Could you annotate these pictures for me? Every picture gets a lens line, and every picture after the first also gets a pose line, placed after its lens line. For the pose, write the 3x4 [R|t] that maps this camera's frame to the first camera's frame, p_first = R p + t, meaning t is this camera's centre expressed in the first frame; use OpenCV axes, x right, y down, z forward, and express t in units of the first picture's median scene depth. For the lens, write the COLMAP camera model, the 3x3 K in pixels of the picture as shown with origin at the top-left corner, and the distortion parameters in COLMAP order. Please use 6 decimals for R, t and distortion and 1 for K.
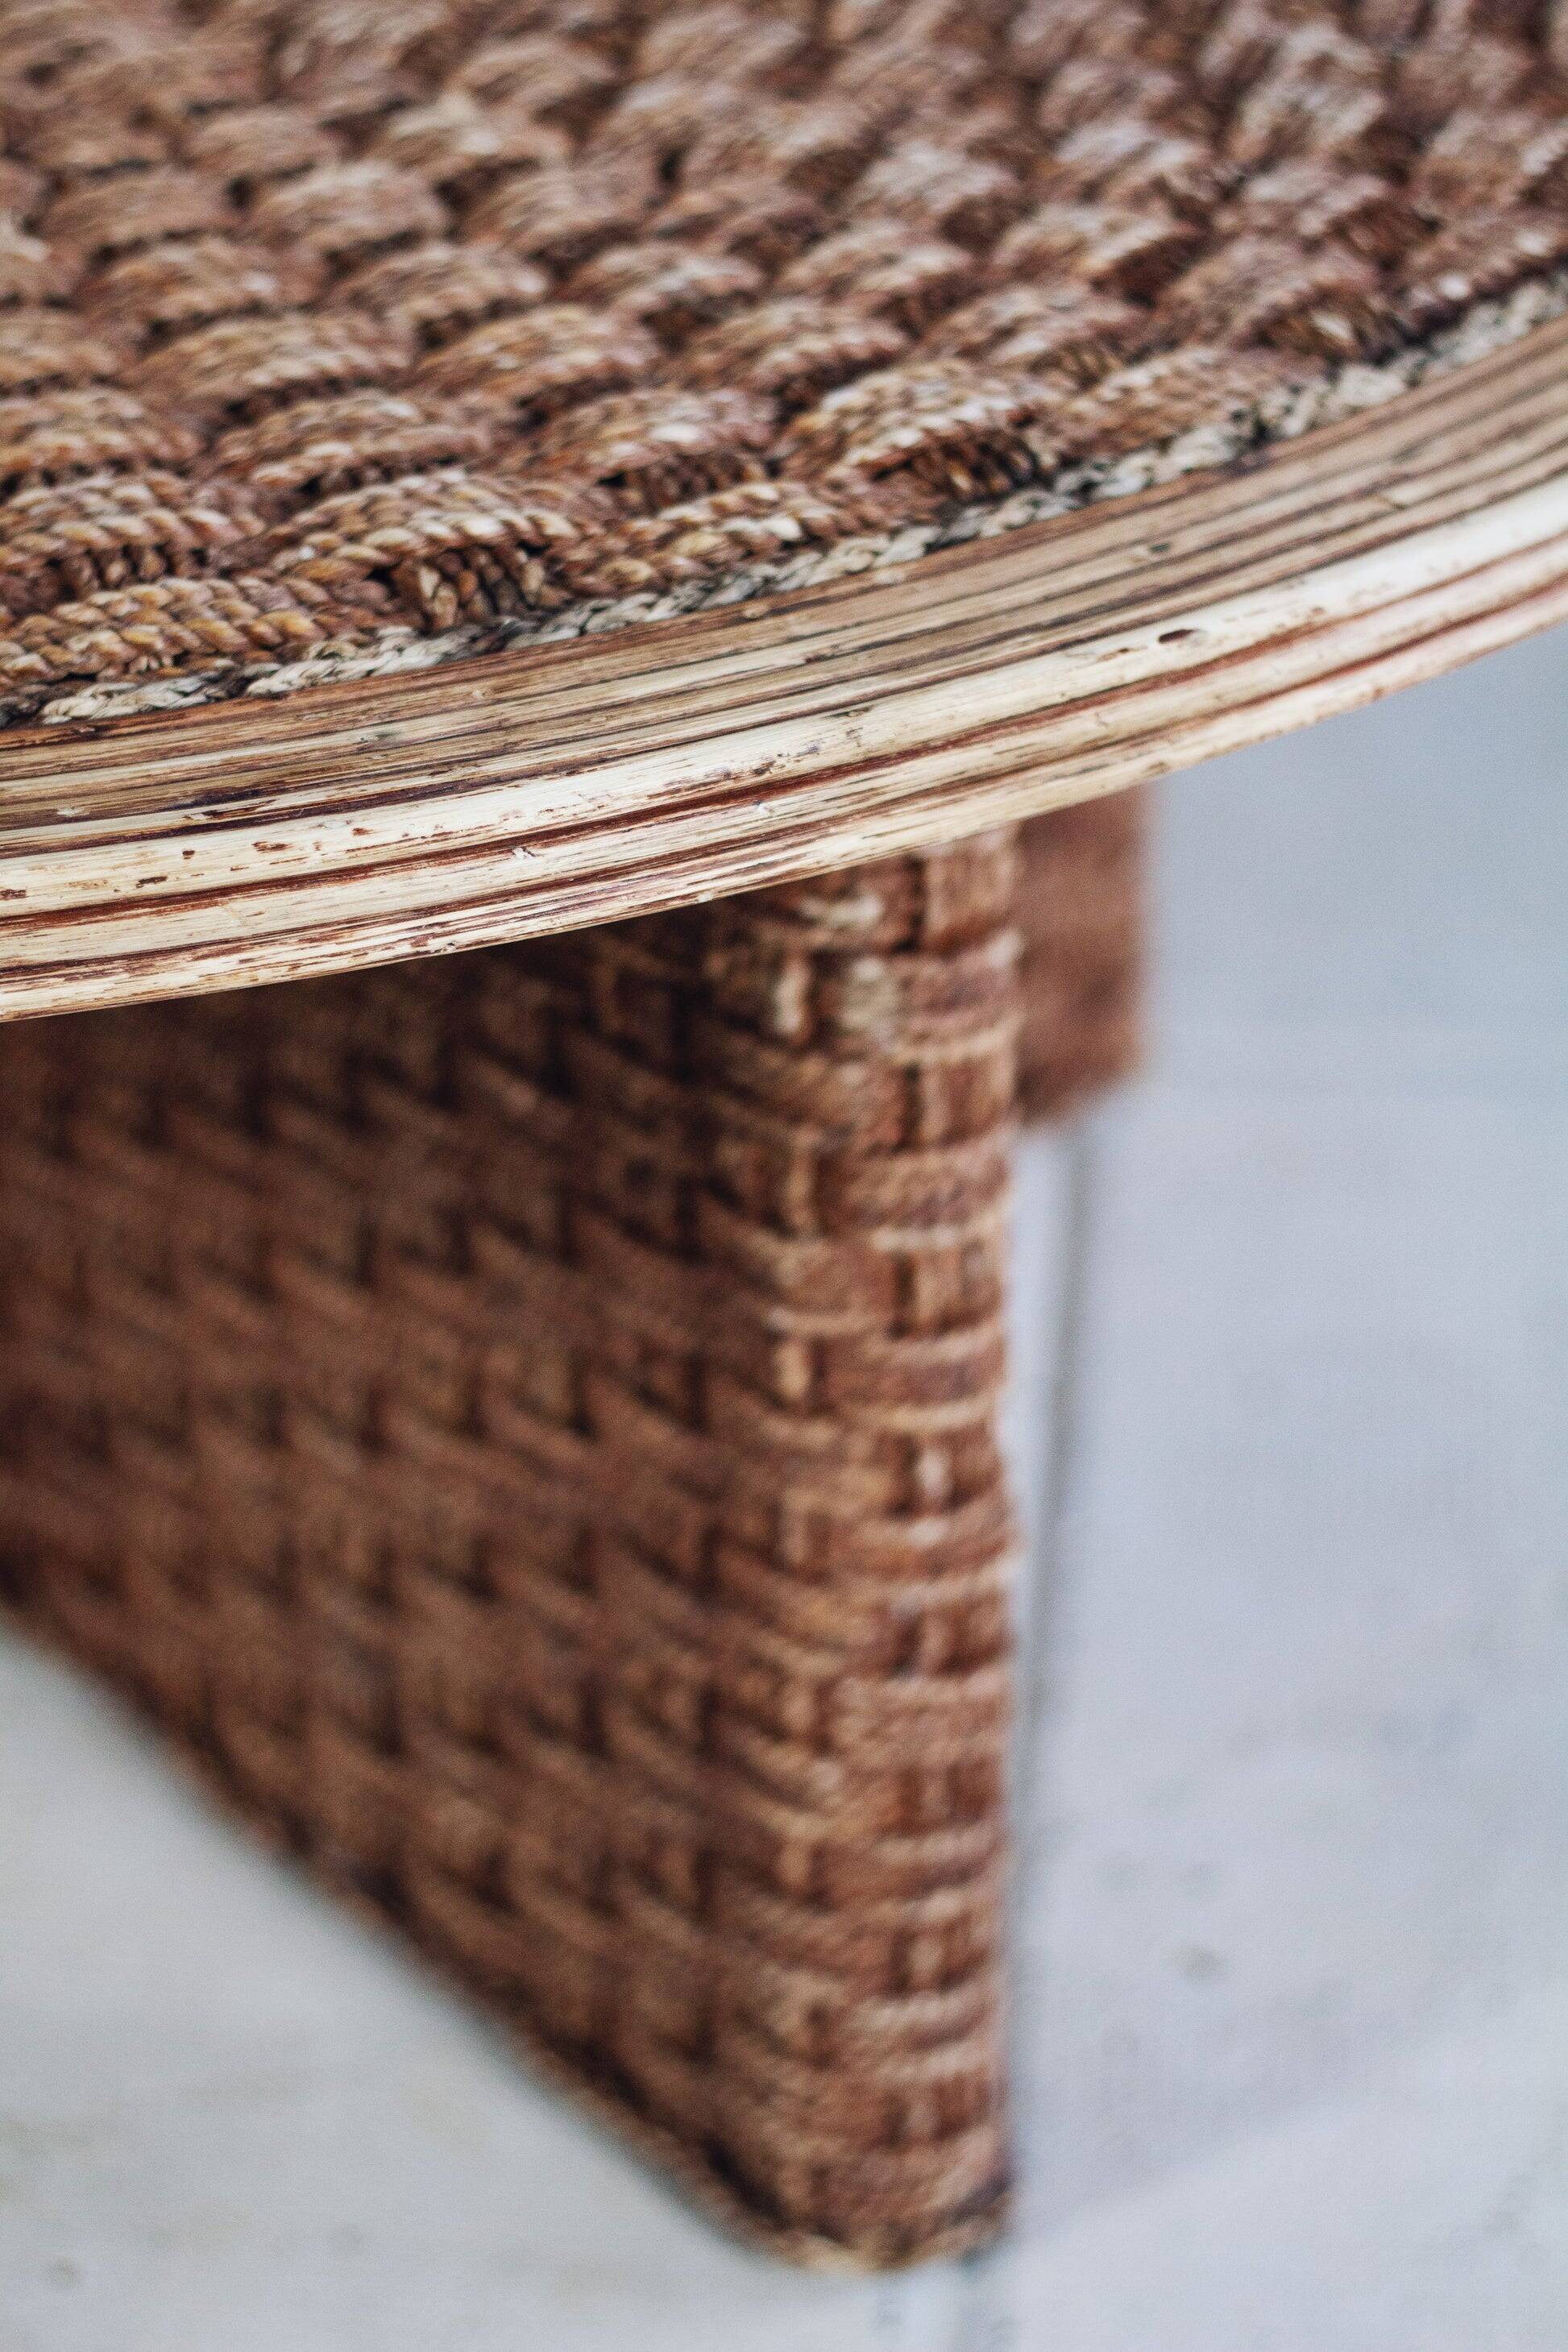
lens RADIAL K [[5723.9, 0, 784.0], [0, 5723.9, 1176.0], [0, 0, 1]] dist [-0.080252, -0.398936]
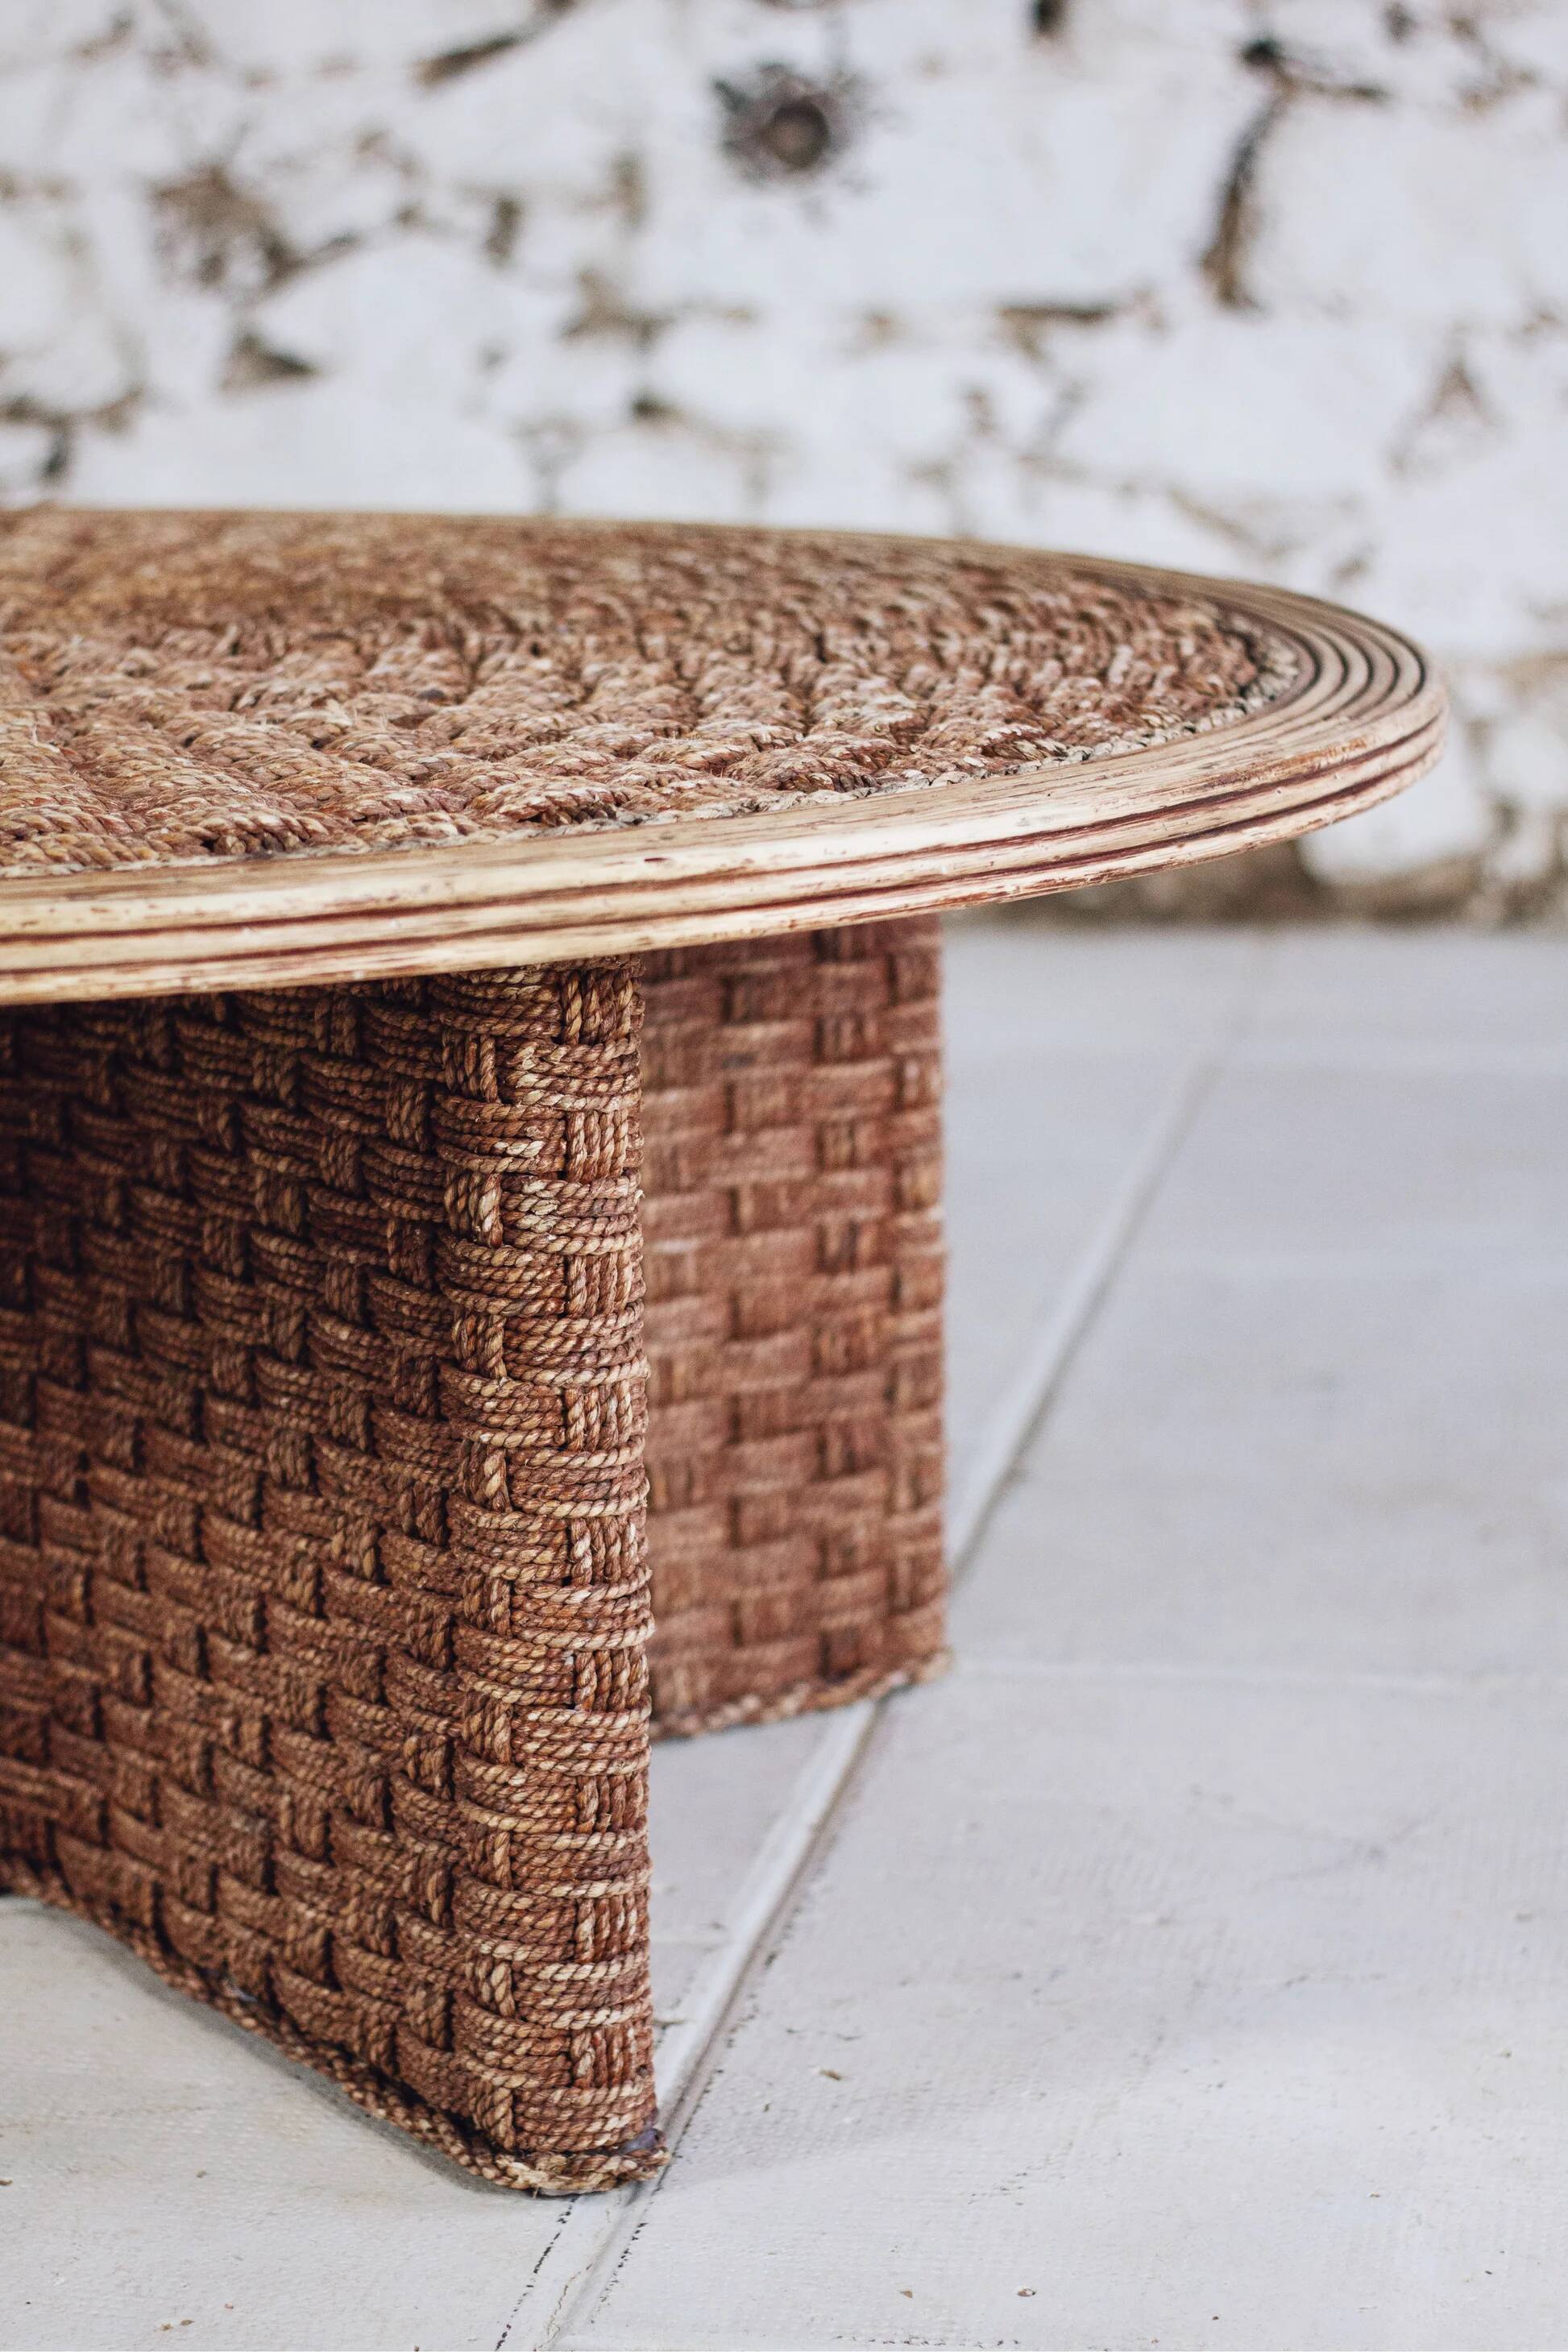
lens RADIAL K [[5723.9, 0, 784.0], [0, 5723.9, 1176.0], [0, 0, 1]] dist [-0.080252, -0.398936]
pose [[0.996212, 0.021774, -0.084186, 0.236360], [-0.045833, 0.954223, -0.295562, 0.465479], [0.073897, 0.298301, 0.951607, -0.550632]]
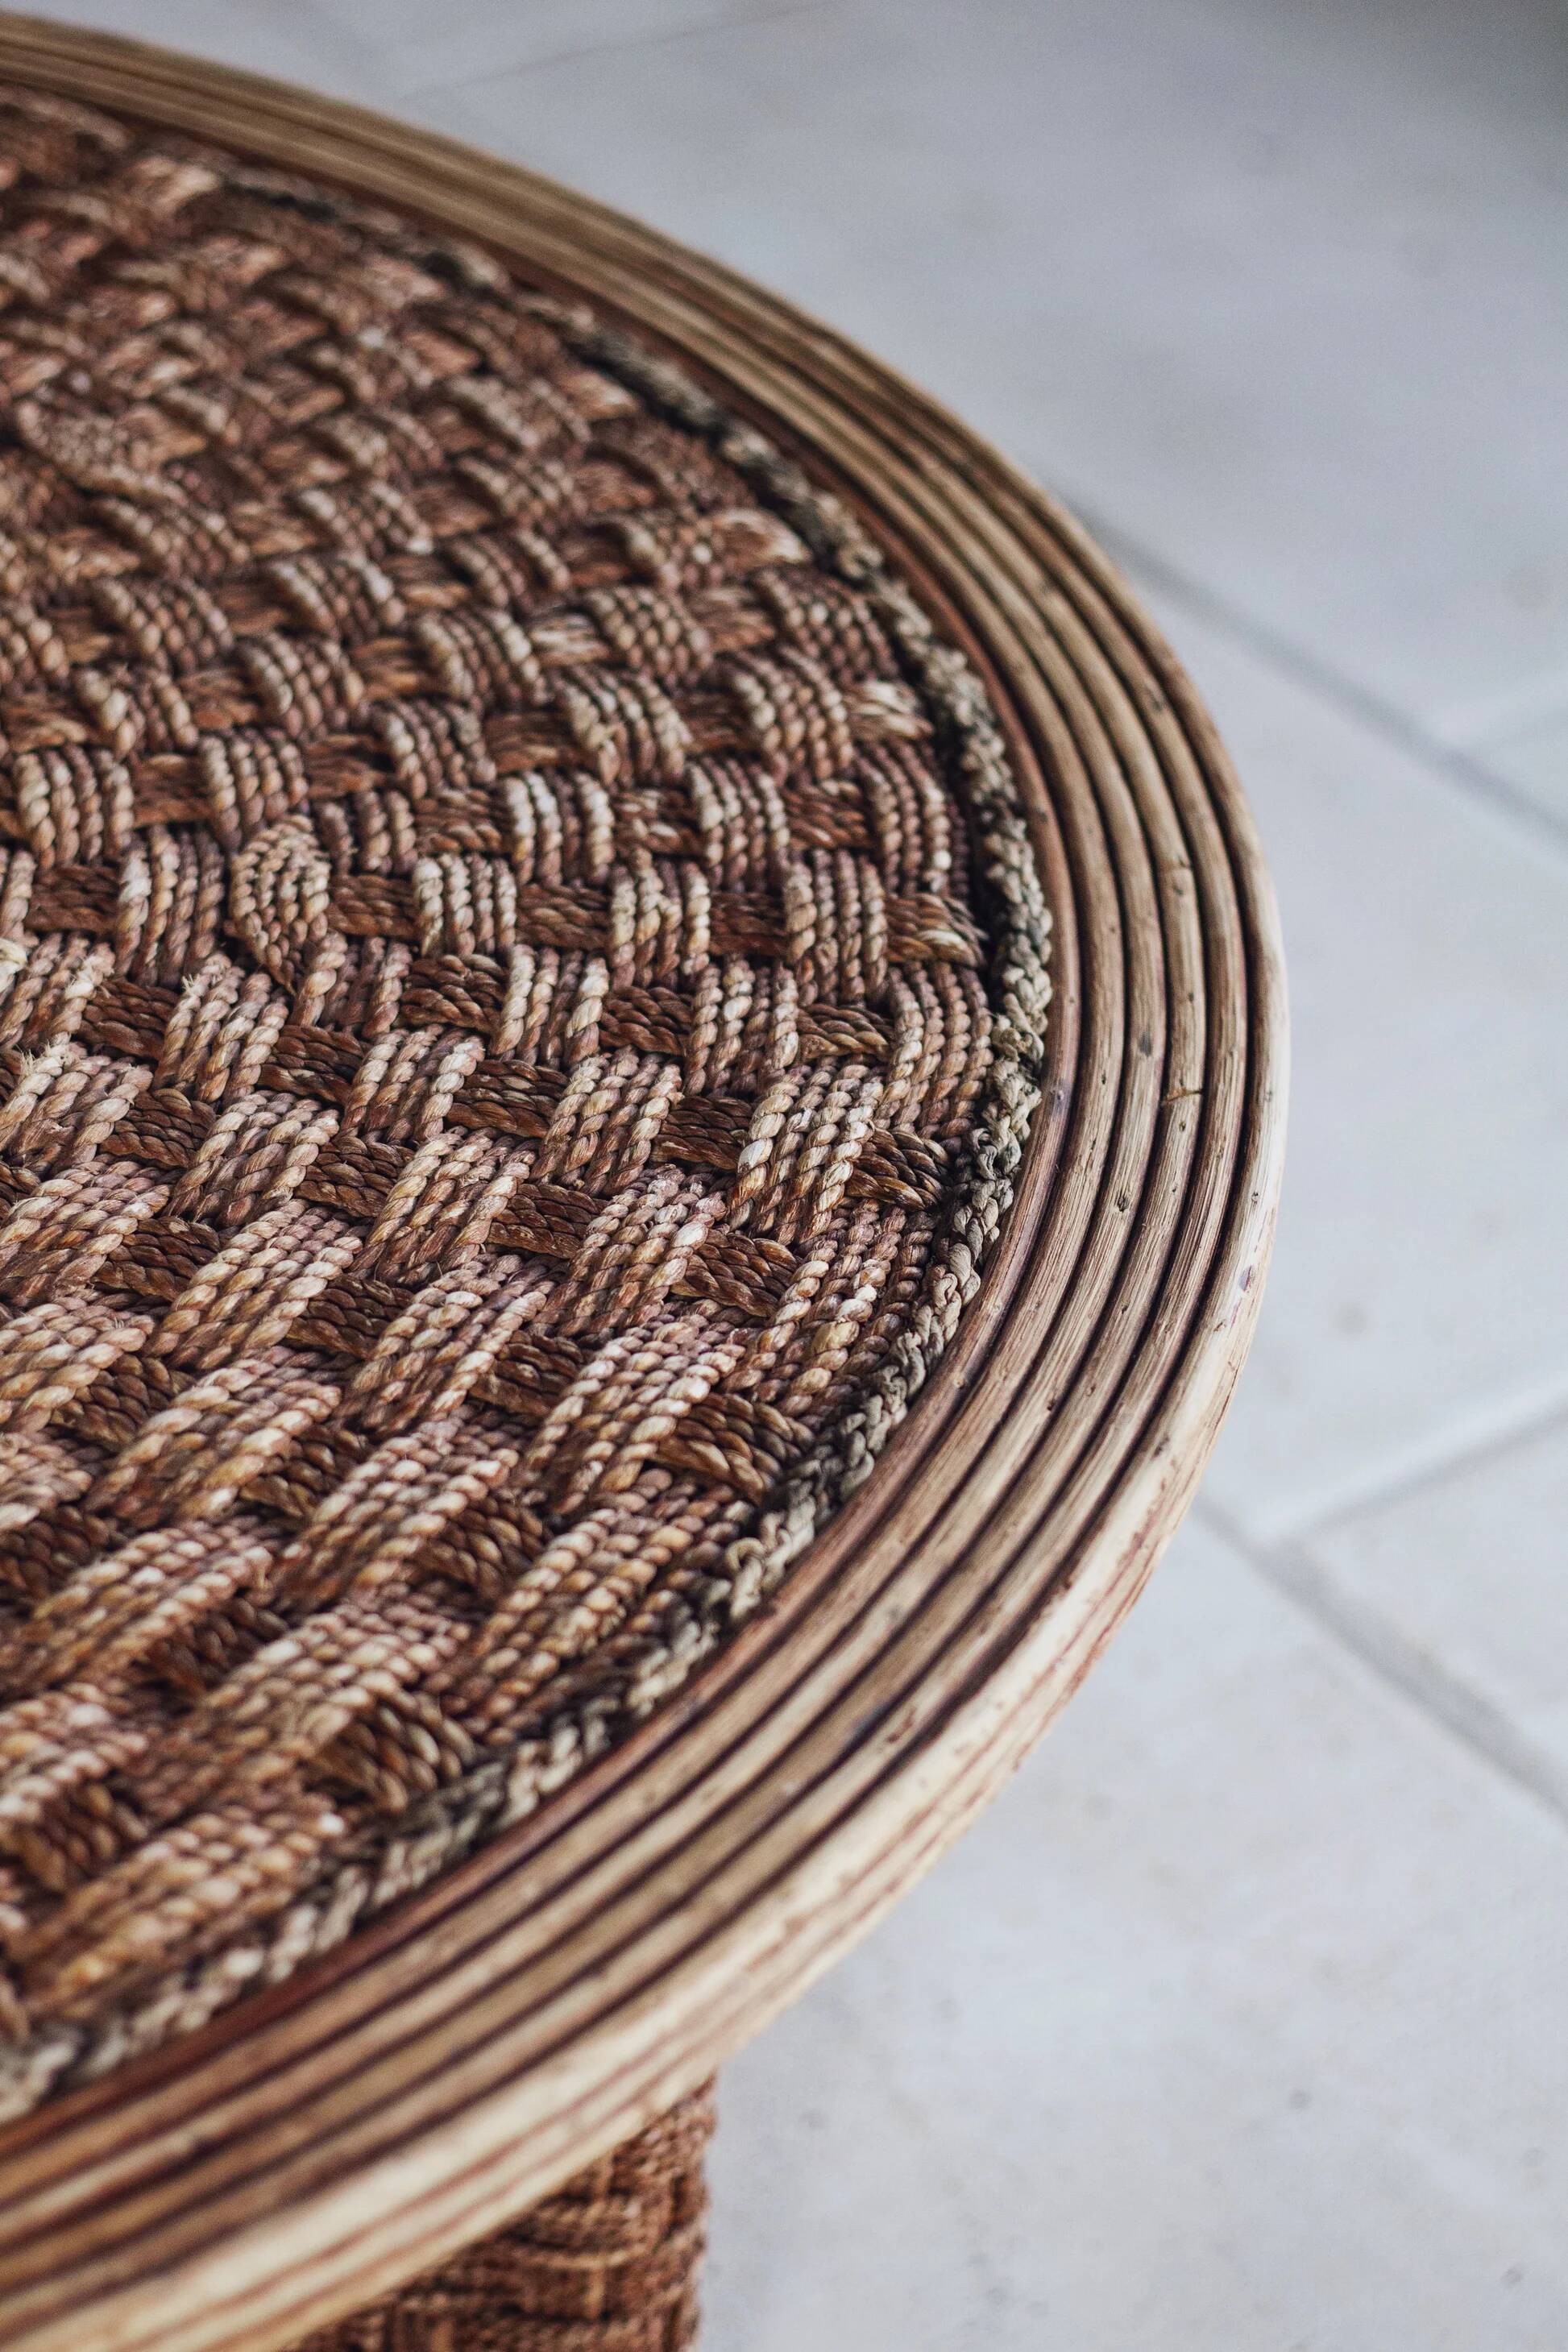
lens RADIAL K [[5723.9, 0, 784.0], [0, 5723.9, 1176.0], [0, 0, 1]] dist [-0.080252, -0.398936]
pose [[0.744169, -0.353821, 0.566589, -0.670342], [0.288150, 0.935257, 0.205584, -0.379824], [-0.602646, 0.010273, 0.797942, 0.046914]]
